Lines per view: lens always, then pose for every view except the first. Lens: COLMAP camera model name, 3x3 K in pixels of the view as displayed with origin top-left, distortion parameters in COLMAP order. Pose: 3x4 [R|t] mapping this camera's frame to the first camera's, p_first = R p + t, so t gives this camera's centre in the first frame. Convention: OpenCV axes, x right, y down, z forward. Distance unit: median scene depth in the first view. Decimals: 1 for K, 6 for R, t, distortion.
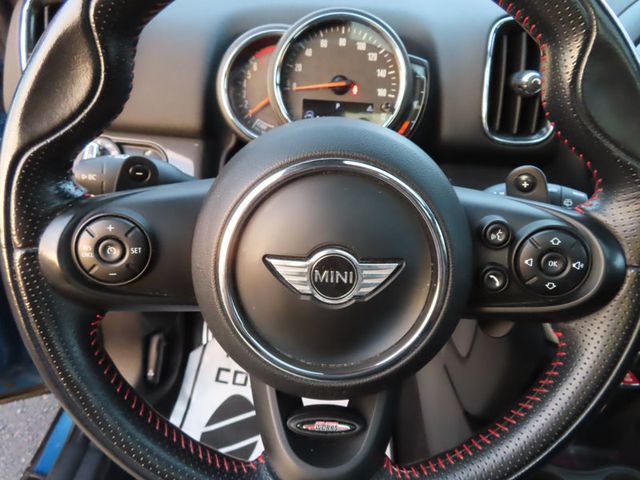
lens RADIAL K [[450.3, 0, 319.3], [0, 450.3, 240.7], [0, 0, 1]] dist [-0.005447, 0.001628]
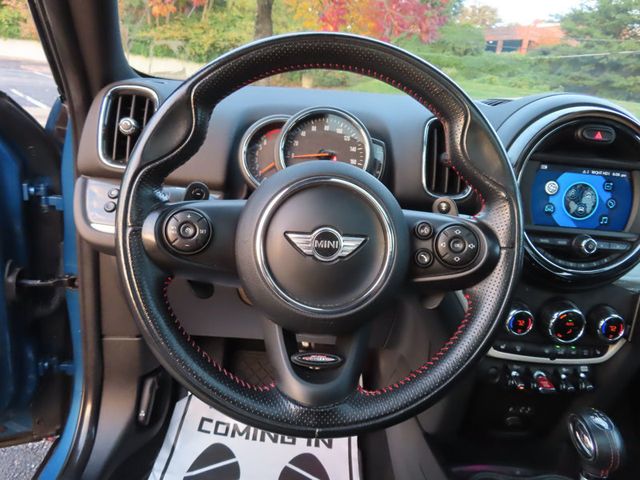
lens RADIAL K [[450.3, 0, 321.4], [0, 450.3, 241.1], [0, 0, 1]] dist [-0.005447, 0.001628]
pose [[0.997326, 0.025379, 0.068536, -0.057134], [-0.009750, 0.975593, -0.219370, 0.242336], [-0.072430, 0.218115, 0.973232, -0.350437]]
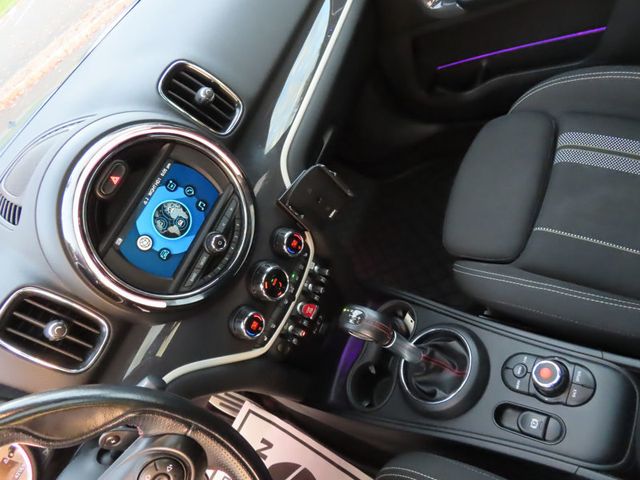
lens RADIAL K [[450.3, 0, 314.6], [0, 450.3, 237.4], [0, 0, 1]] dist [-0.005447, 0.001628]
pose [[0.377165, -0.880382, 0.287531, 0.607648], [0.864949, 0.445819, 0.230453, -0.134809], [-0.331074, 0.161781, 0.929633, -0.436308]]
